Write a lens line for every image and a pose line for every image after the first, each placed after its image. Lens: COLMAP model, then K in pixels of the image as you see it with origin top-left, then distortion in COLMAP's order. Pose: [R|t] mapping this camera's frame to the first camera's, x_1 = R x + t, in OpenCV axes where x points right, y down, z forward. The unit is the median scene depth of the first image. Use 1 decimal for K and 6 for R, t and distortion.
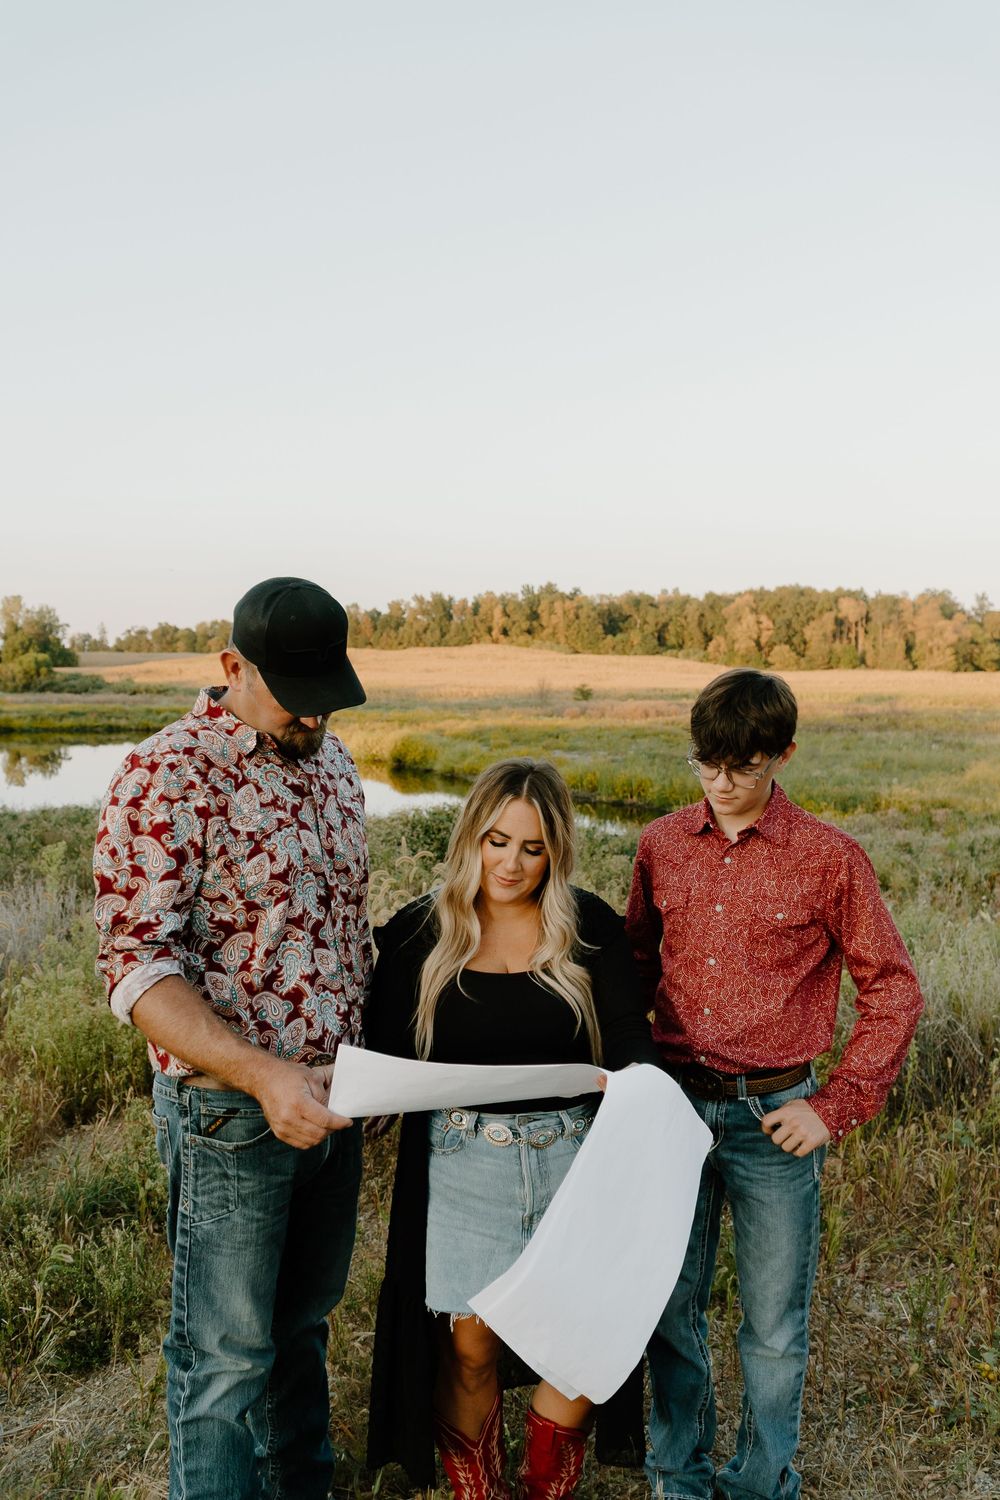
lens RADIAL K [[1222.0, 0, 501.7], [0, 1222.0, 742.6], [0, 0, 1]] dist [0.008398, 0.007716]
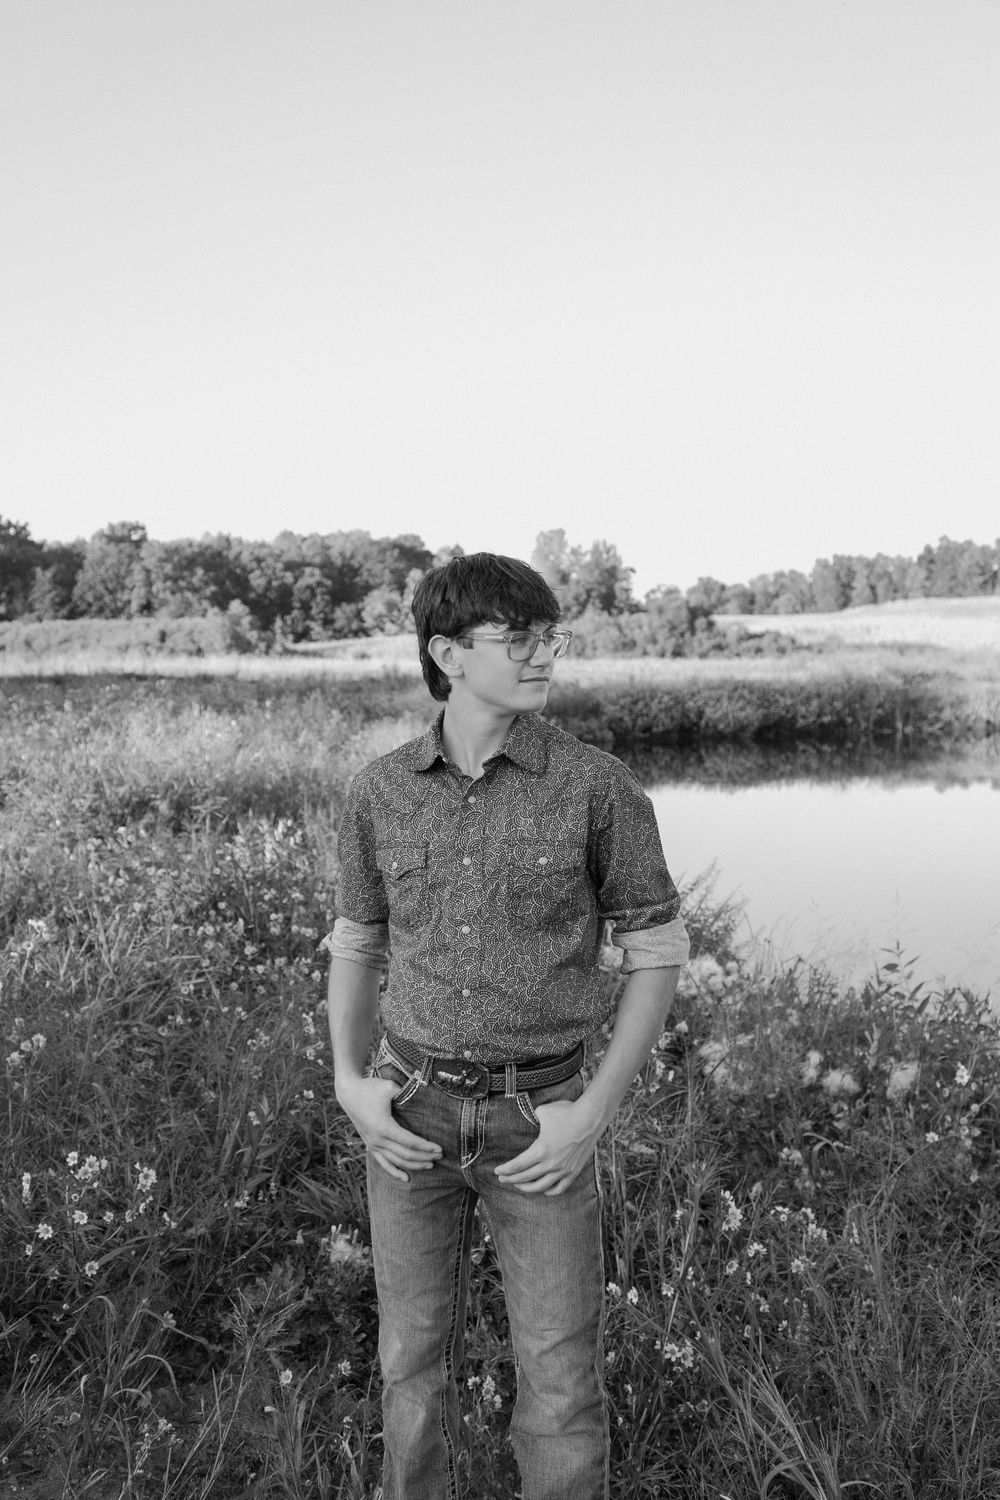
lens RADIAL K [[1555.4, 0, 495.1], [0, 1555.4, 750.6], [0, 0, 1]] dist [-0.048638, 0.861368]
pose [[0.940864, 0.007253, -0.338707, -0.121839], [-0.006260, 0.999972, 0.004024, -0.001399], [0.338726, -0.001666, 0.940883, 0.162225]]
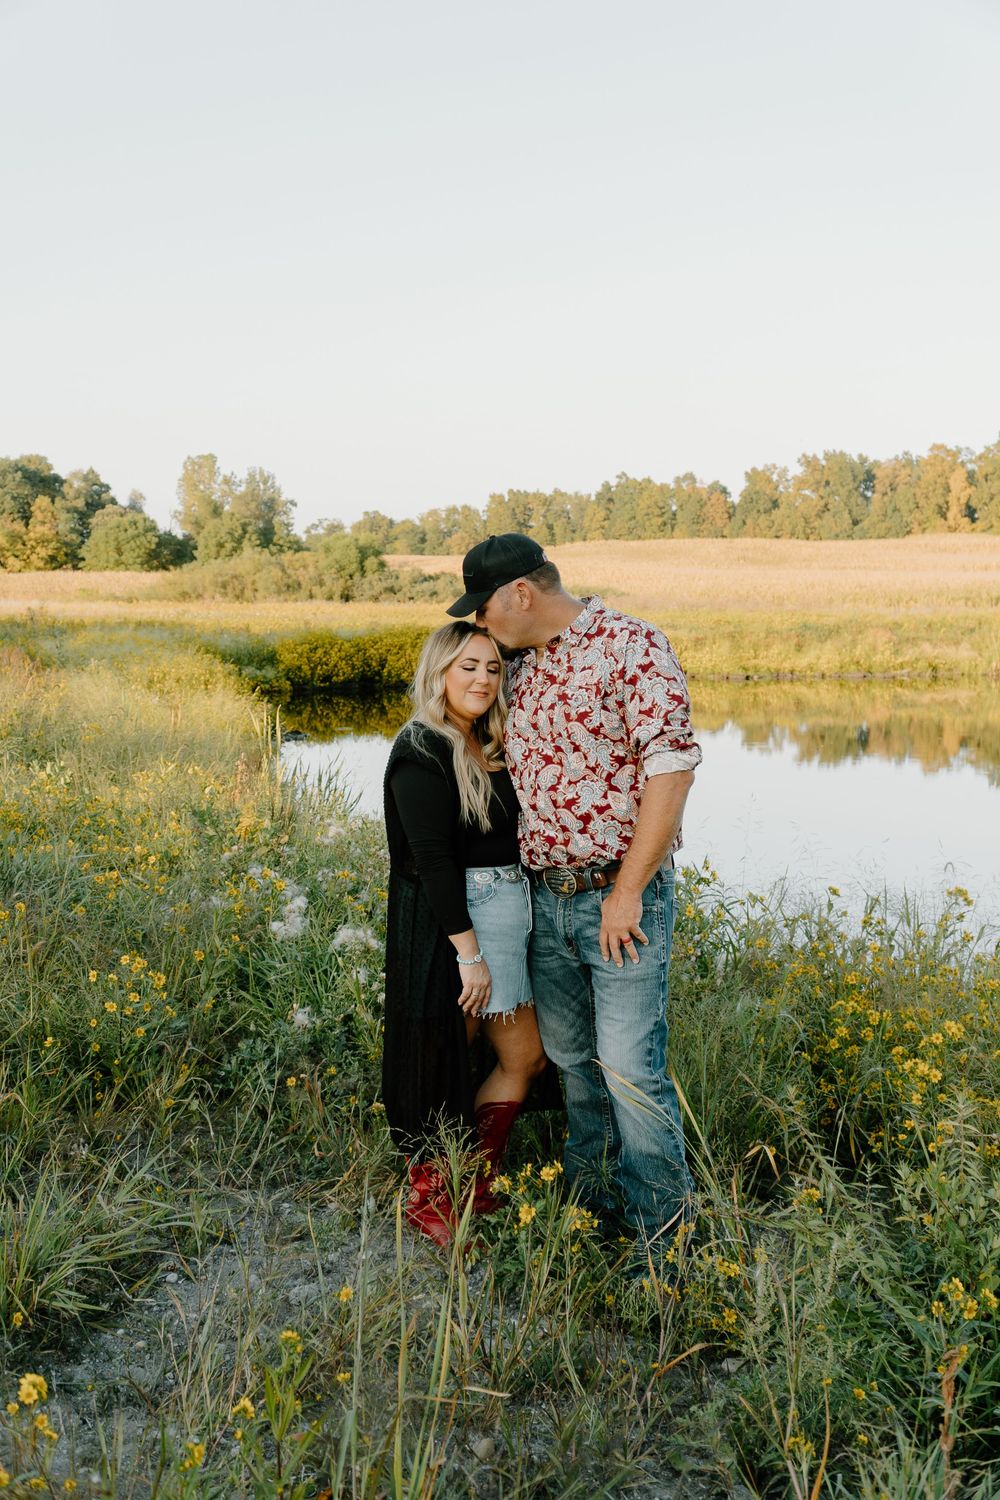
lens RADIAL K [[1717.8, 0, 494.2], [0, 1717.8, 747.5], [0, 0, 1]] dist [0.090375, 0.024323]
pose [[0.990235, 0.005444, -0.139302, -0.122010], [-0.001413, 0.999578, 0.029019, -0.001255], [0.139401, -0.028539, 0.989825, 0.156596]]
